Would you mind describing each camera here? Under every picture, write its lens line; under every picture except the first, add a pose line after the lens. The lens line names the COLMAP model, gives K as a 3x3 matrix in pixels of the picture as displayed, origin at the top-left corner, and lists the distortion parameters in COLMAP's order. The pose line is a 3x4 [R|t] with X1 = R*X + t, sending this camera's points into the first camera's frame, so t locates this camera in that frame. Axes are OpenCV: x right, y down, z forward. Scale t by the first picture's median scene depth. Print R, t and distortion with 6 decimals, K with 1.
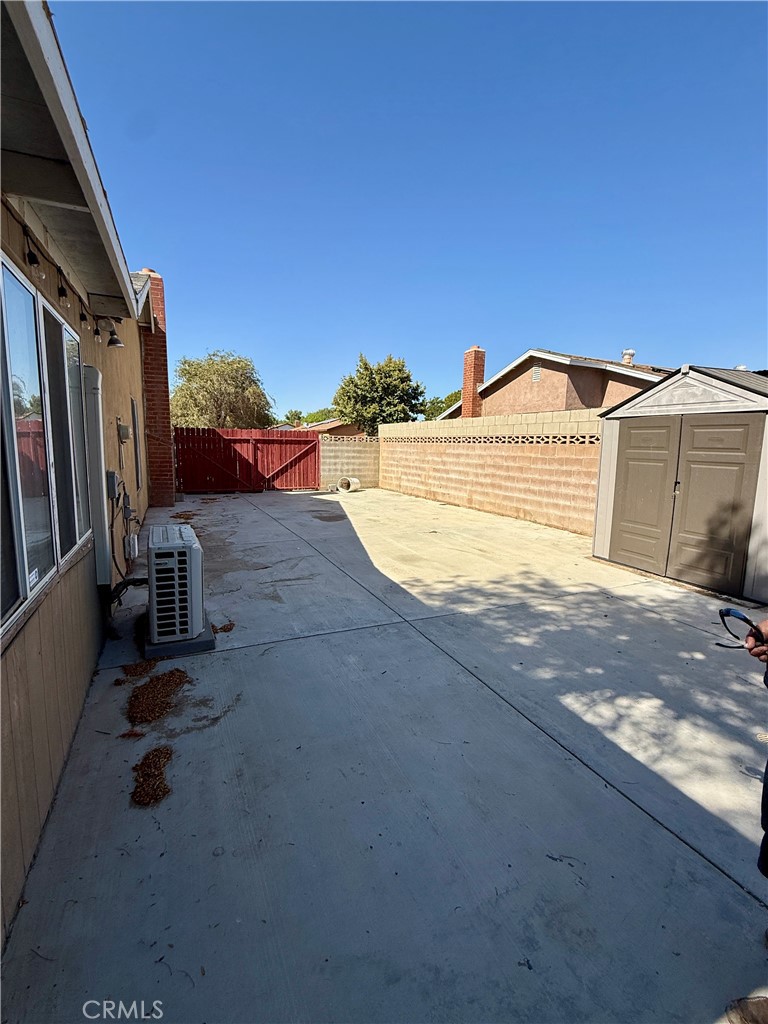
lens RADIAL K [[484.9, 0, 384.0], [0, 484.9, 512.0], [0, 0, 1]] dist [-0.001167, -0.000149]
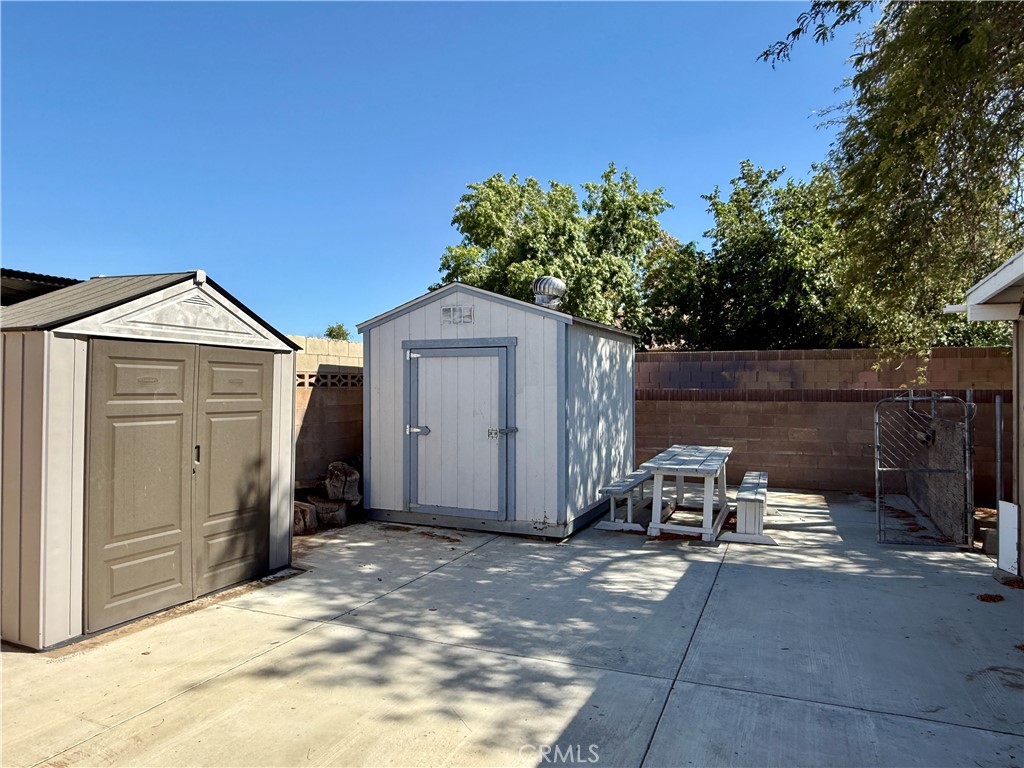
lens RADIAL K [[661.0, 0, 512.0], [0, 661.0, 384.0], [0, 0, 1]] dist [-0.004615, 0.001612]
pose [[-0.683303, -0.014260, 0.729996, -0.372495], [0.087486, 0.991007, 0.101249, -0.225346], [-0.724875, 0.133048, -0.675910, 1.463189]]
